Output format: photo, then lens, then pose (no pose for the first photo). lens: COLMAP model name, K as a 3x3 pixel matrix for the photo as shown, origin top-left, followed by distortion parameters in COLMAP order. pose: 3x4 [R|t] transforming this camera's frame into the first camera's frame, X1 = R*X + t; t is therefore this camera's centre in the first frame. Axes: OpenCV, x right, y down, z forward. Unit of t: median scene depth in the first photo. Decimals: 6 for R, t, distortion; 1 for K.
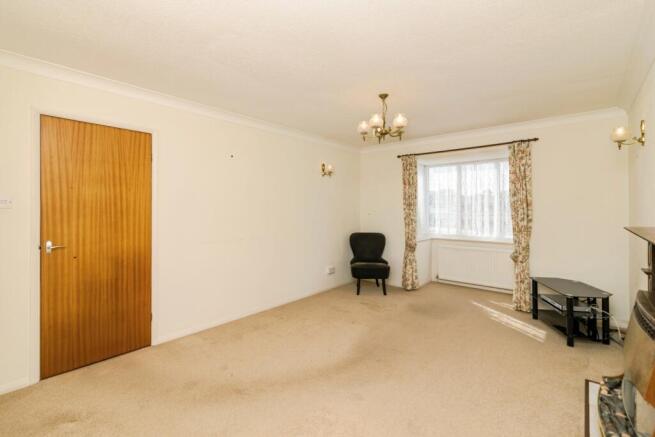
lens RADIAL K [[303.5, 0, 330.5], [0, 303.5, 206.9], [0, 0, 1]] dist [0.004050, 0.000539]
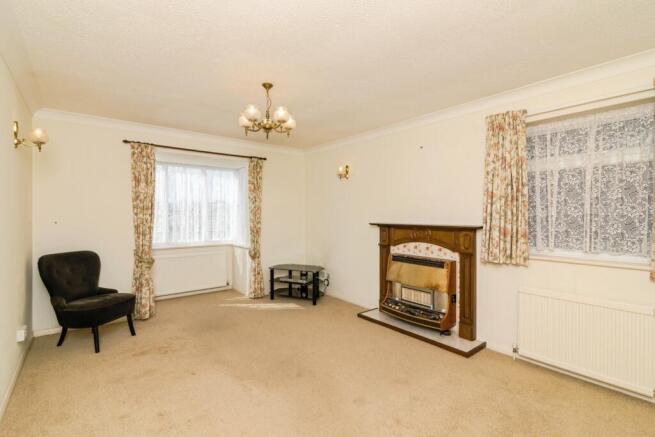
lens RADIAL K [[303.5, 0, 327.6], [0, 303.5, 217.1], [0, 0, 1]] dist [0.004050, 0.000539]
pose [[0.184413, -0.009732, 0.982801, -0.454317], [-0.006463, 0.999917, 0.011114, 0.003184], [-0.982828, -0.008402, 0.184335, 0.444970]]
